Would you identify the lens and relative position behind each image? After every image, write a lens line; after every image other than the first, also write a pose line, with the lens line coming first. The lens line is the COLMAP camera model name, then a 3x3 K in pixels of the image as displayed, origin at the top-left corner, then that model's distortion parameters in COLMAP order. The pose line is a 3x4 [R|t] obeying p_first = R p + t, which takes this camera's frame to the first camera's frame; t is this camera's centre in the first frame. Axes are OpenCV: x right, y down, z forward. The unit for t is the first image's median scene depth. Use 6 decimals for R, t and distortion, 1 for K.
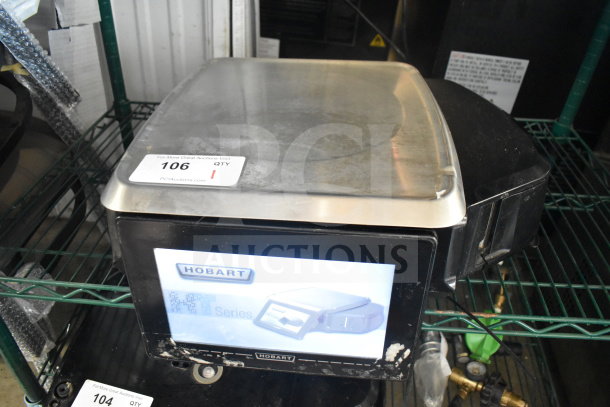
lens RADIAL K [[526.4, 0, 299.0], [0, 526.4, 199.1], [0, 0, 1]] dist [-0.084457, -0.001121]
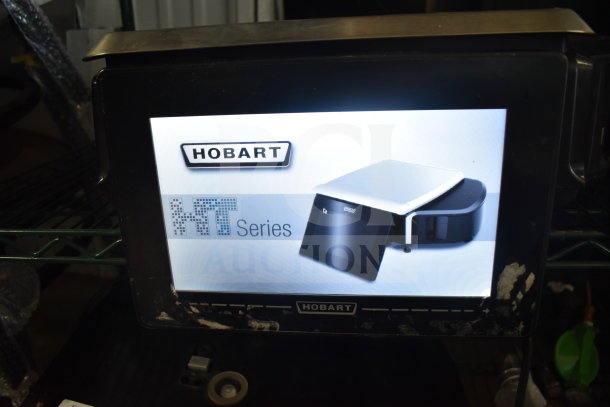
lens RADIAL K [[473.5, 0, 293.4], [0, 473.5, 220.6], [0, 0, 1]] dist [-0.092708, 0.014201]
pose [[0.998474, -0.037727, -0.040317, -0.057997], [0.026233, 0.966625, -0.254848, 0.341018], [0.048586, 0.253402, 0.966140, 0.385276]]
